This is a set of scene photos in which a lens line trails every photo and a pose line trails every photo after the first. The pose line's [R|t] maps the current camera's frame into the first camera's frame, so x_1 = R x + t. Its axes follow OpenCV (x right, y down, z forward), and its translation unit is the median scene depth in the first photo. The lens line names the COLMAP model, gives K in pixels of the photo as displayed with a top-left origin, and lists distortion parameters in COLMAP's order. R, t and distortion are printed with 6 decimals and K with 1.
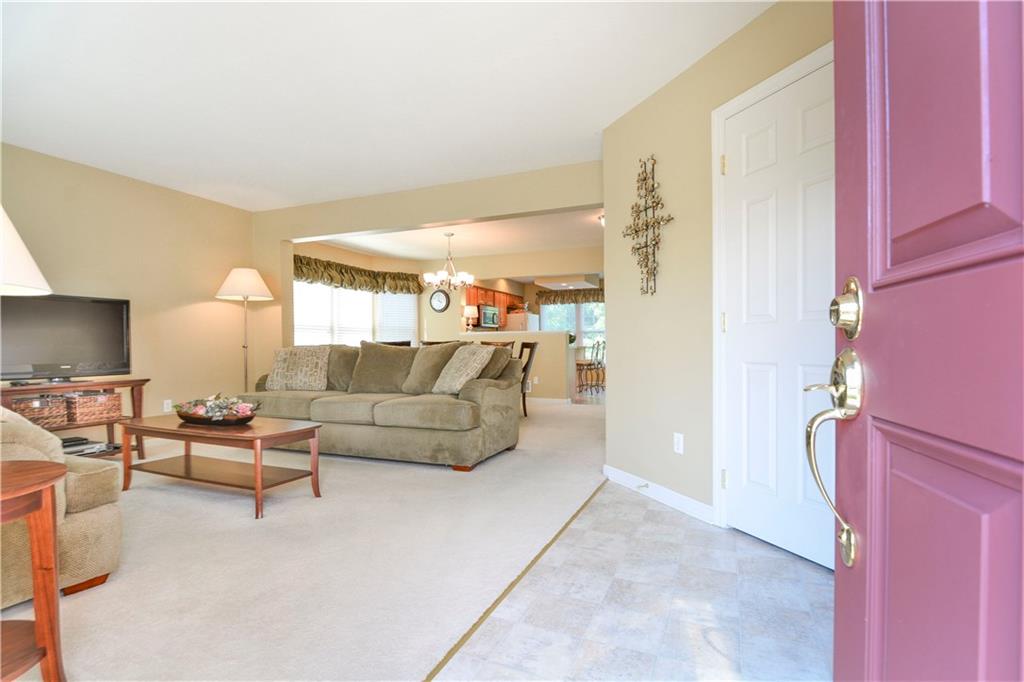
lens RADIAL K [[510.9, 0, 512.0], [0, 510.9, 341.0], [0, 0, 1]] dist [-0.002977, -0.000312]
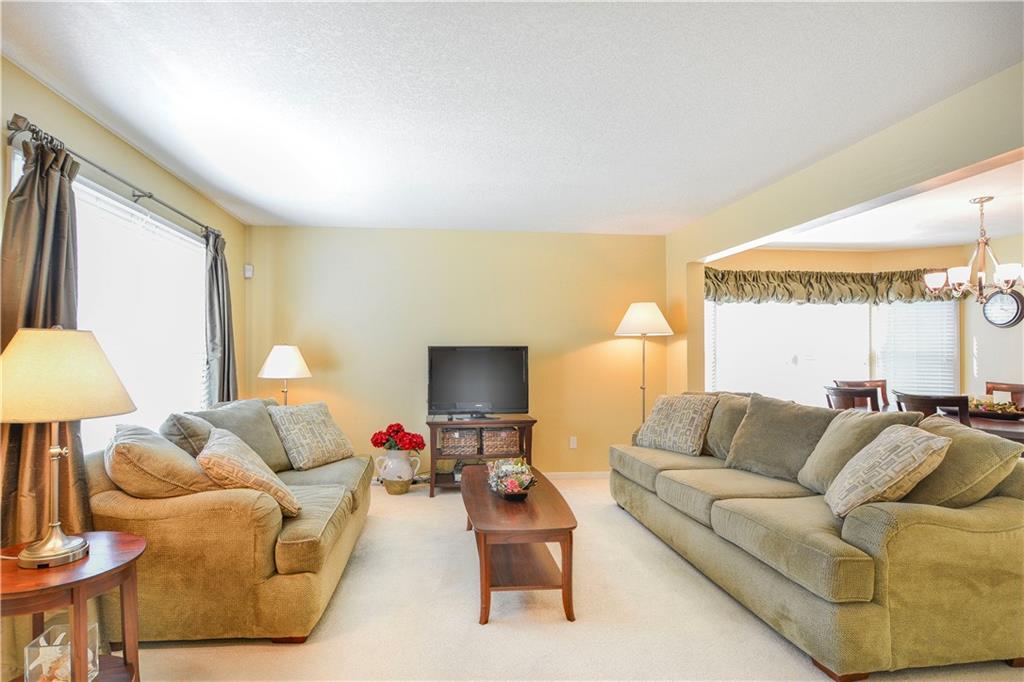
lens RADIAL K [[510.9, 0, 512.0], [0, 510.9, 341.0], [0, 0, 1]] dist [-0.002977, -0.000312]
pose [[0.481377, -0.004905, -0.876500, 0.125566], [0.008162, 0.999966, -0.001113, -0.056377], [0.876476, -0.006618, 0.481401, 0.275506]]
